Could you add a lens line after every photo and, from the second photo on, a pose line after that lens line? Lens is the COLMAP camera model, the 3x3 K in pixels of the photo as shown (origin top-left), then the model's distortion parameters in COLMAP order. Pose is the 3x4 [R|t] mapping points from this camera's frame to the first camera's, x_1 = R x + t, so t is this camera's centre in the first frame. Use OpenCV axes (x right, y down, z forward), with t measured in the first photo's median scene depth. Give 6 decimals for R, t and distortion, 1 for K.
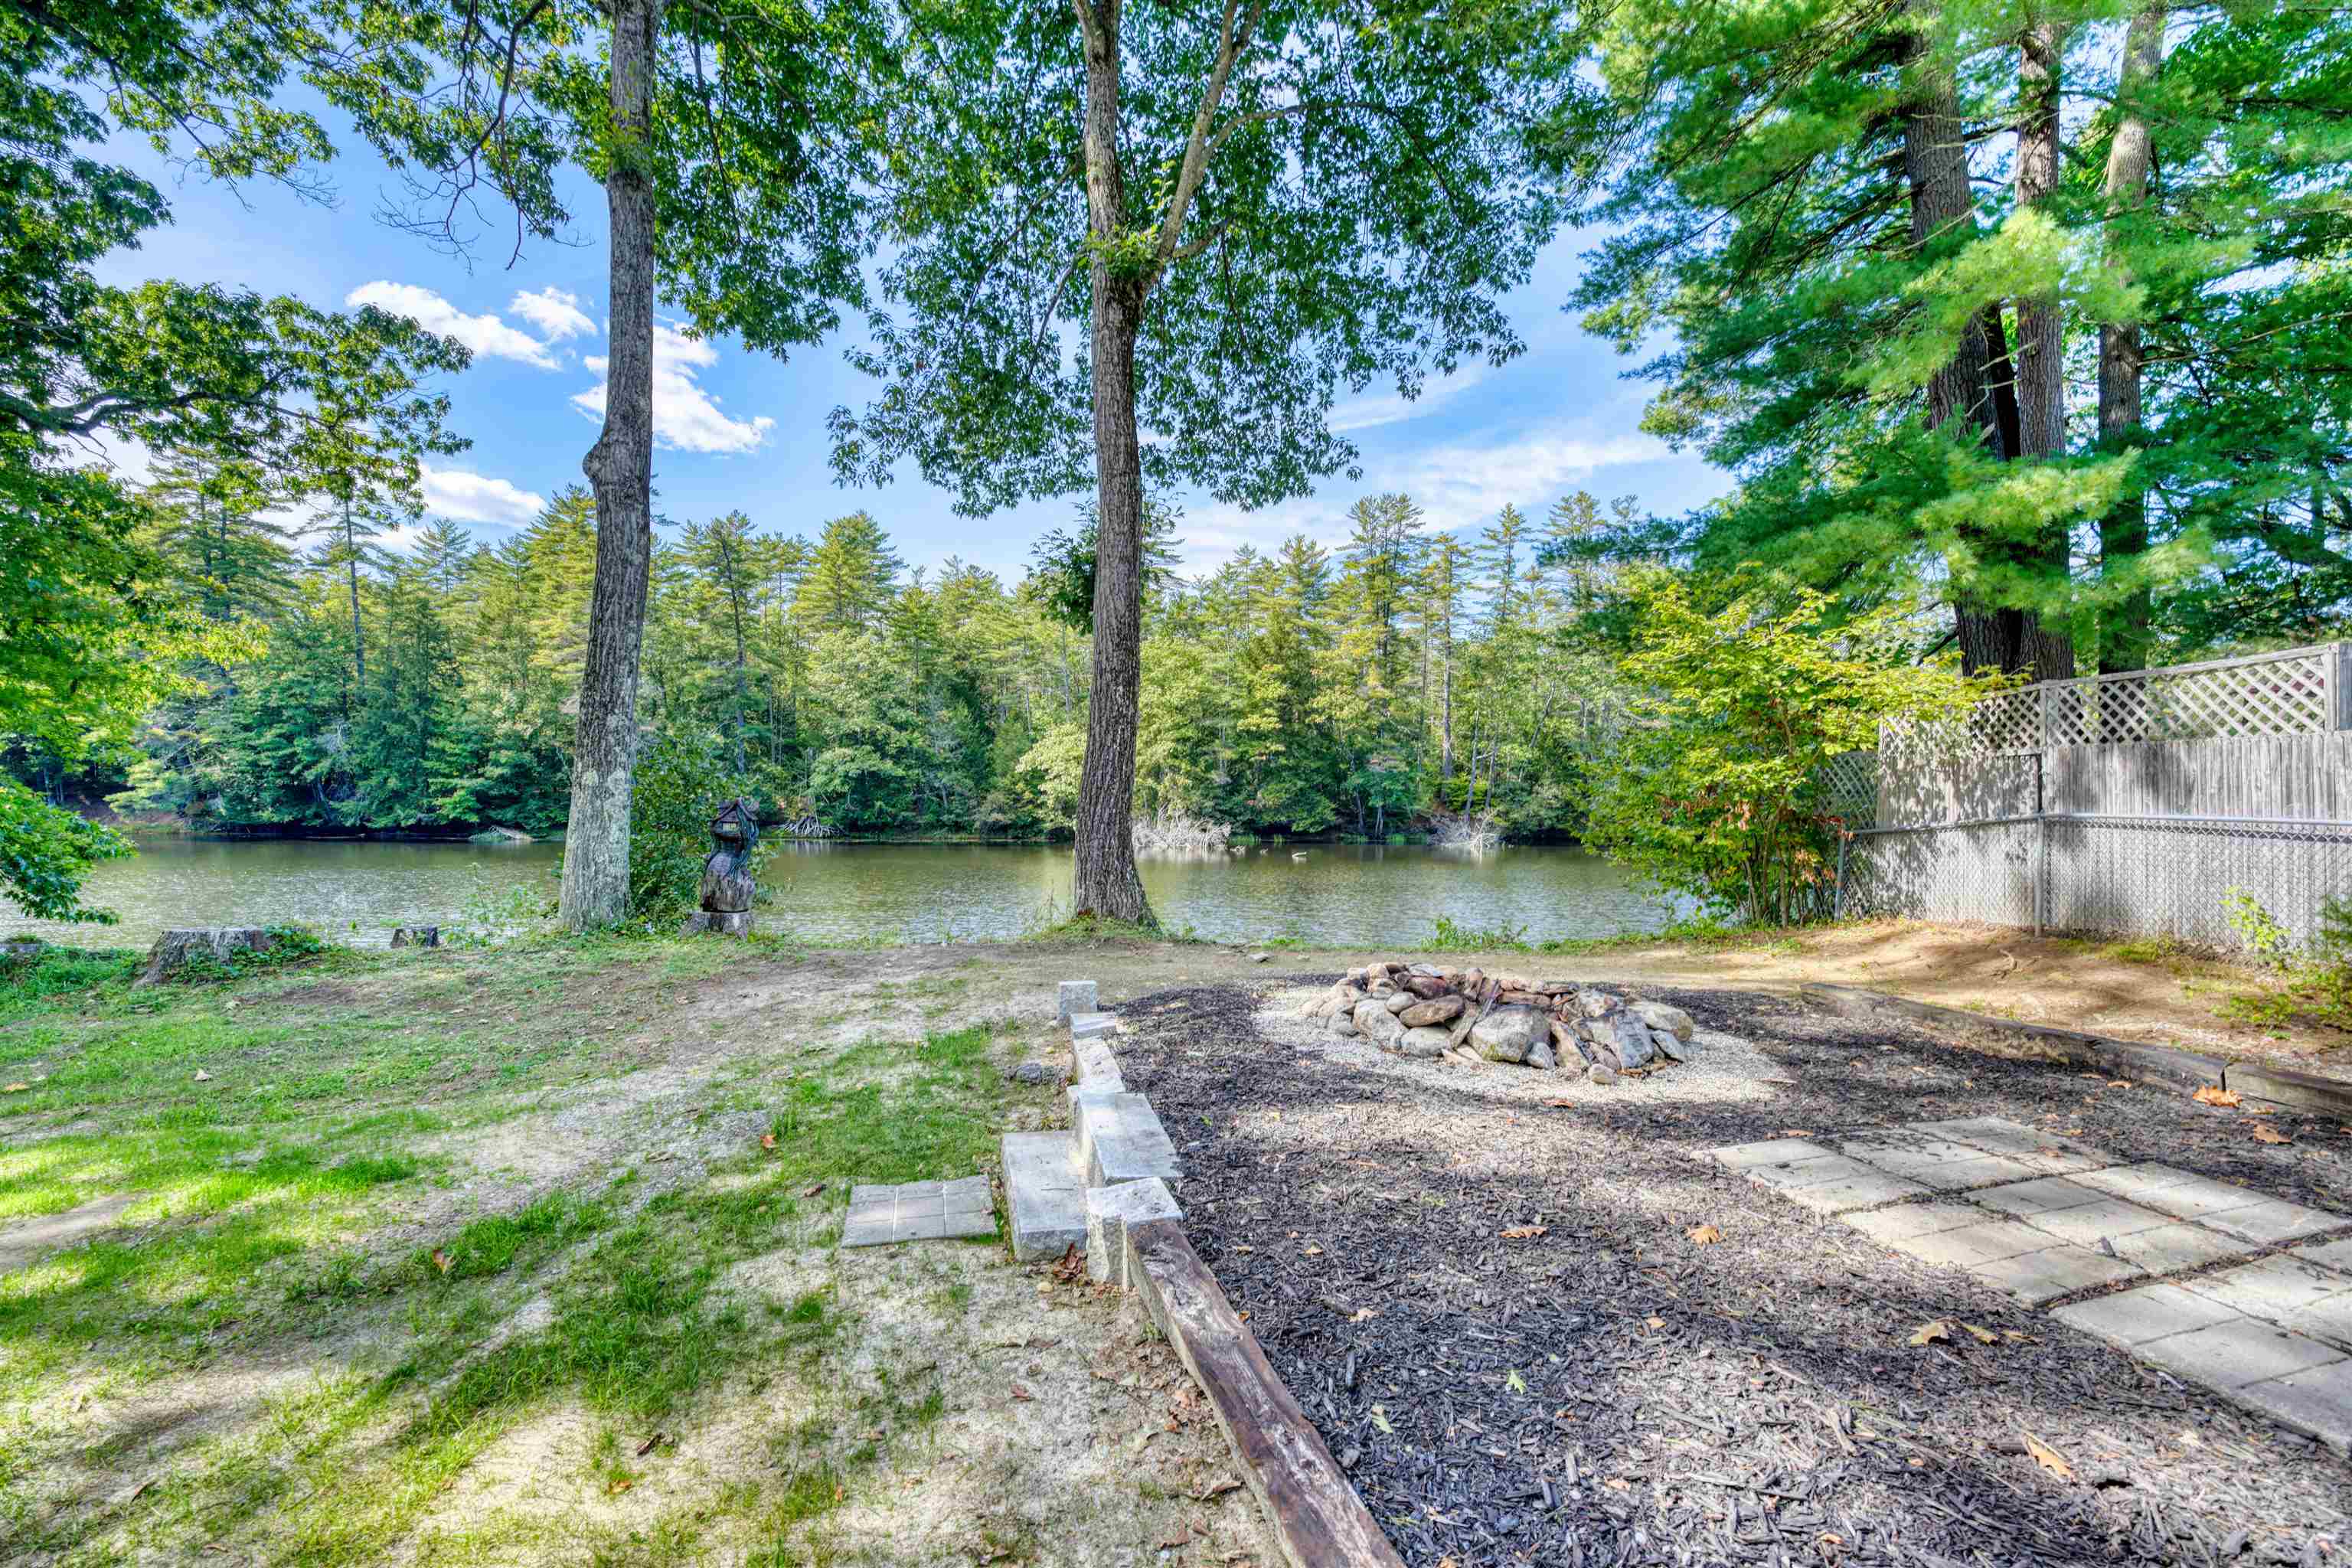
lens RADIAL K [[962.6, 0, 1180.1], [0, 962.6, 783.2], [0, 0, 1]] dist [0.028844, -0.024215]
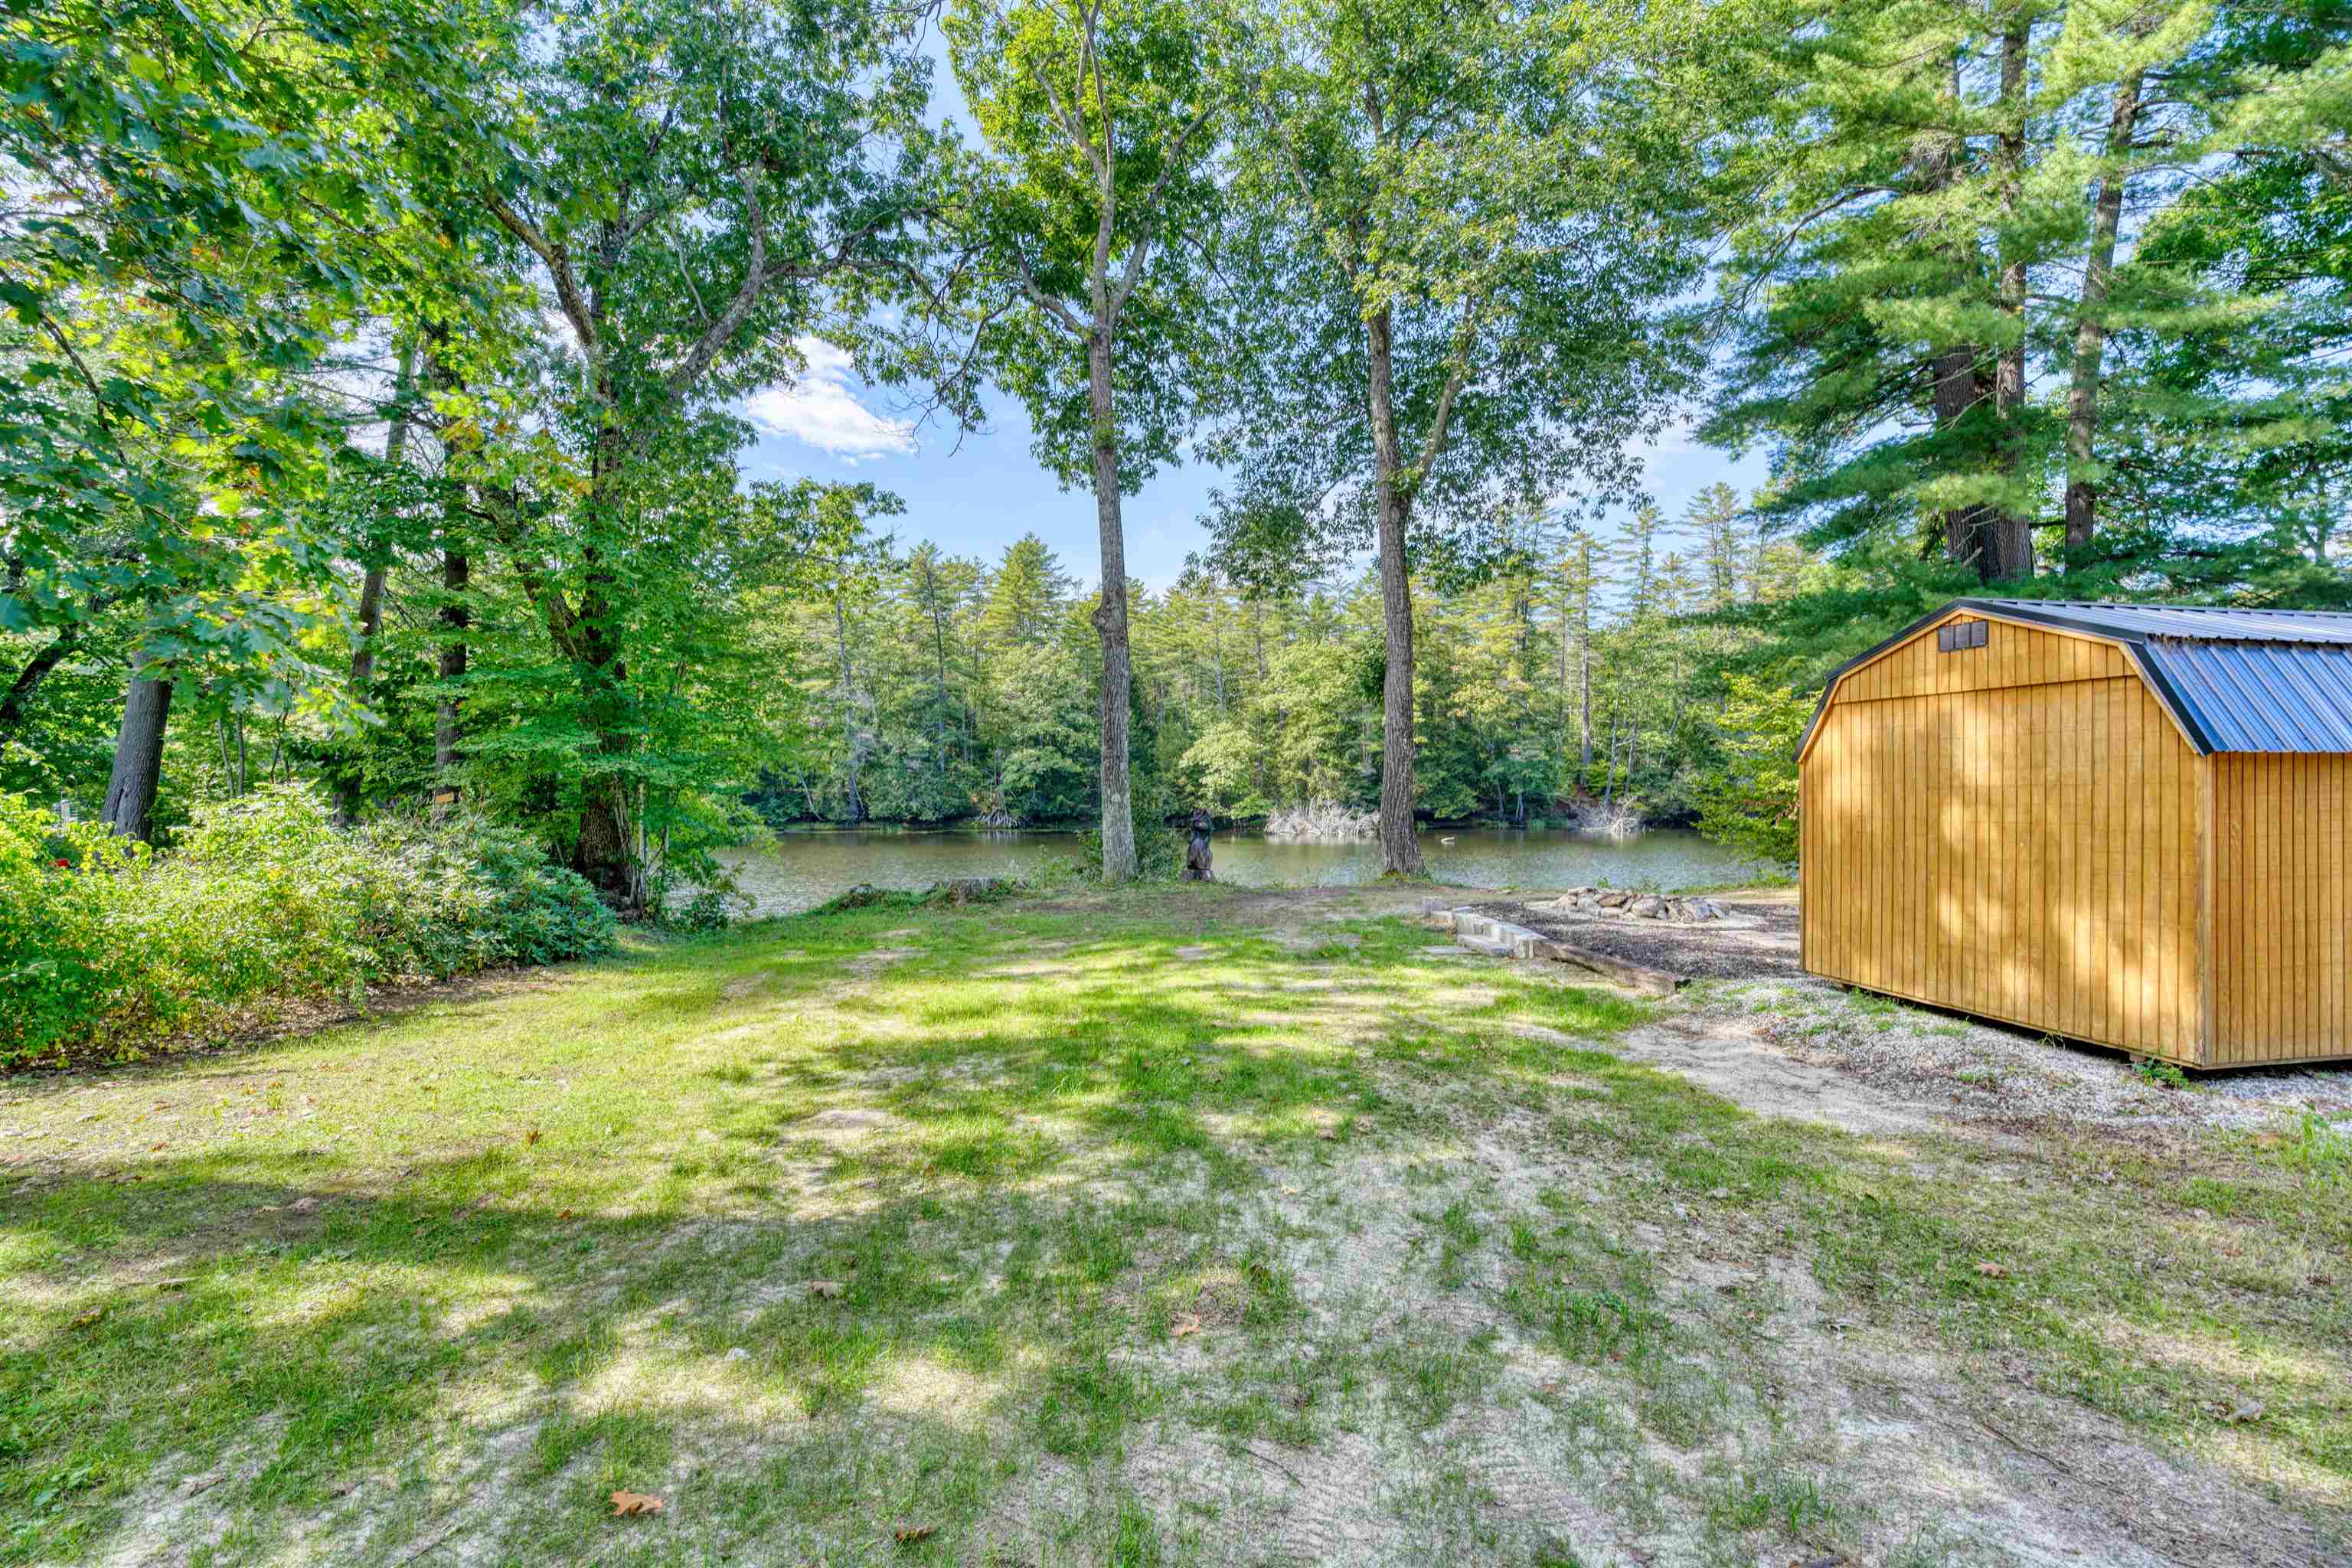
lens RADIAL K [[962.6, 0, 1180.1], [0, 962.6, 783.2], [0, 0, 1]] dist [0.028844, -0.024215]
pose [[0.992193, -0.015740, -0.123715, -0.031873], [0.017246, 0.999790, 0.011111, -0.005482], [0.123514, -0.013158, 0.992256, -0.096892]]
